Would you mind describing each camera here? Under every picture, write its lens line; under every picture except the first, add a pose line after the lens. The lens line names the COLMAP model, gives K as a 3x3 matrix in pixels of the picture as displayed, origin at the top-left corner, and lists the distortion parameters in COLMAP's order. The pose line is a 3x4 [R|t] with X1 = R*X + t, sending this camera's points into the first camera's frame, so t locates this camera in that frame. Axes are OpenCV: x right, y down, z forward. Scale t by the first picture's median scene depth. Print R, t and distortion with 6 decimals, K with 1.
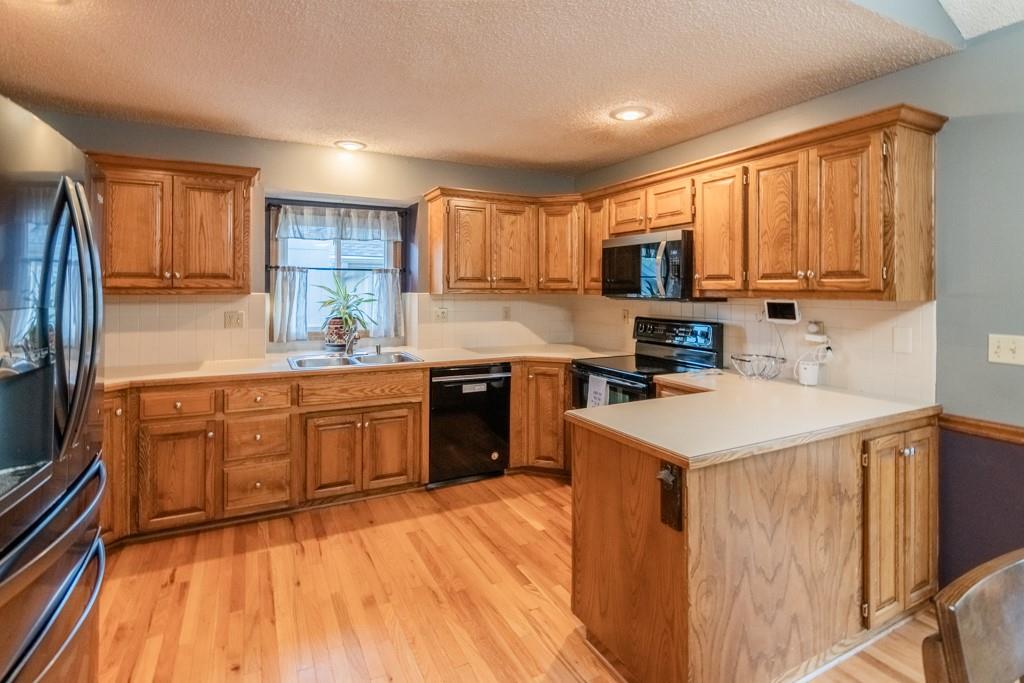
lens RADIAL K [[502.5, 0, 513.0], [0, 502.5, 290.3], [0, 0, 1]] dist [0.007215, -0.001919]
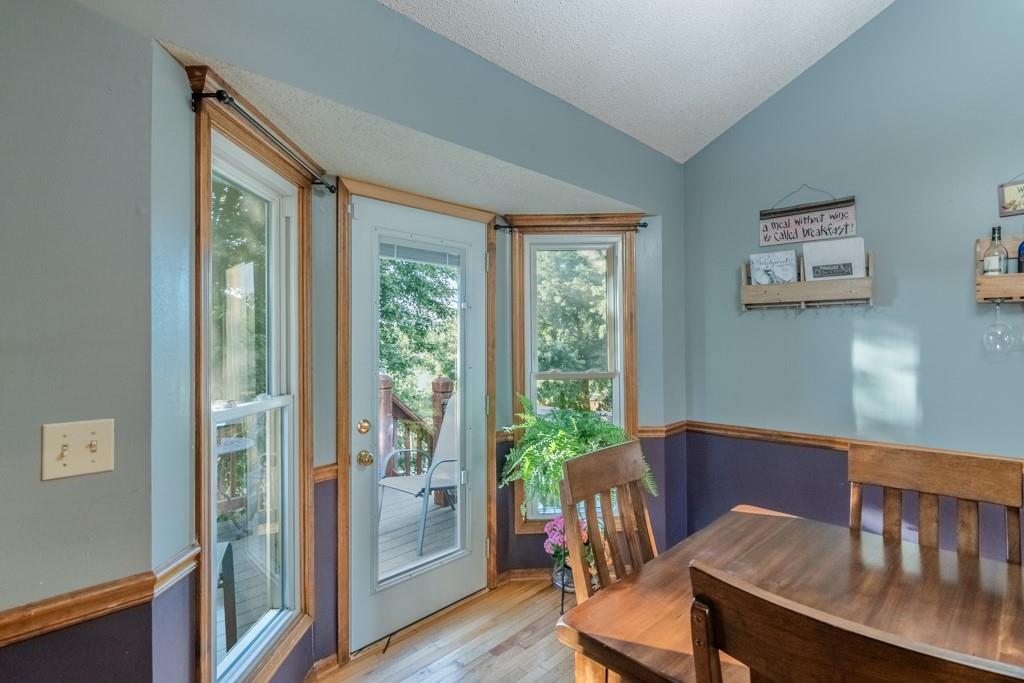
lens RADIAL K [[502.5, 0, 519.4], [0, 502.5, 336.0], [0, 0, 1]] dist [0.007215, -0.001919]
pose [[-0.322068, 0.004996, 0.946703, 0.212056], [0.009915, 0.999949, -0.001904, 0.003684], [-0.946665, 0.008773, -0.322101, 0.472426]]
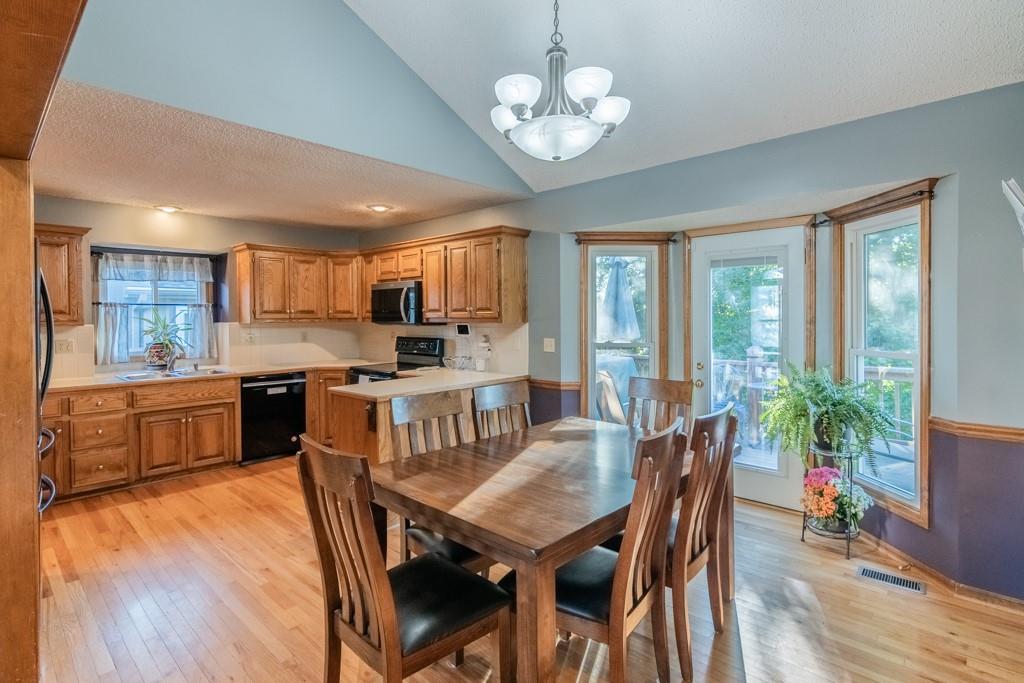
lens RADIAL K [[502.5, 0, 503.1], [0, 502.5, 323.7], [0, 0, 1]] dist [0.007215, -0.001919]
pose [[0.947289, -0.016543, 0.319954, 0.082754], [0.012350, 0.999809, 0.015130, -0.003952], [-0.320143, -0.010381, 0.947312, -0.582814]]
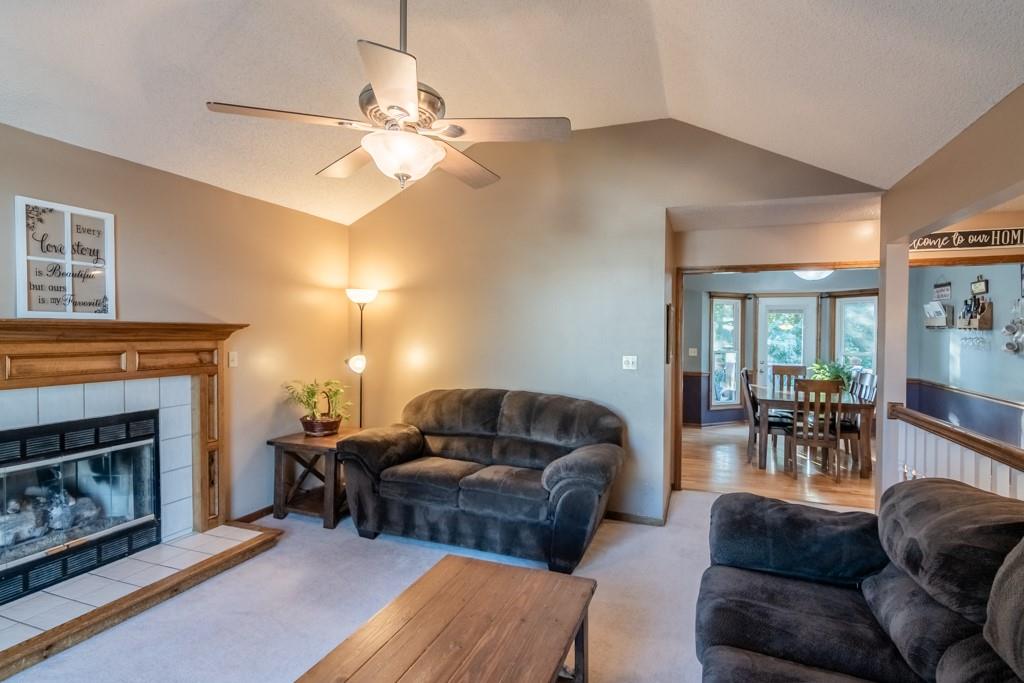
lens RADIAL K [[502.5, 0, 512.5], [0, 502.5, 340.2], [0, 0, 1]] dist [0.007215, -0.001919]
pose [[0.755550, -0.012656, 0.654969, -1.635933], [-0.001817, 0.999769, 0.021415, -0.033962], [-0.655088, -0.017371, 0.755353, -0.629191]]
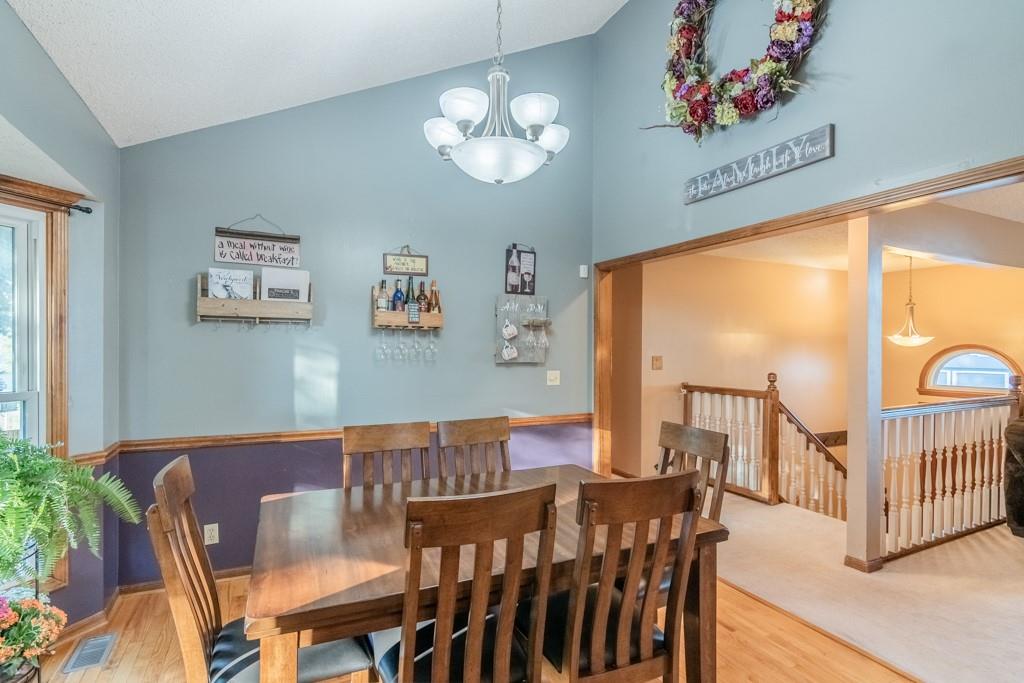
lens RADIAL K [[502.5, 0, 508.0], [0, 502.5, 348.9], [0, 0, 1]] dist [0.007215, -0.001919]
pose [[-0.998838, -0.009668, 0.047220, 0.332393], [-0.009791, 0.999949, -0.002358, 0.006791], [-0.047195, -0.002817, -0.998882, 0.681396]]
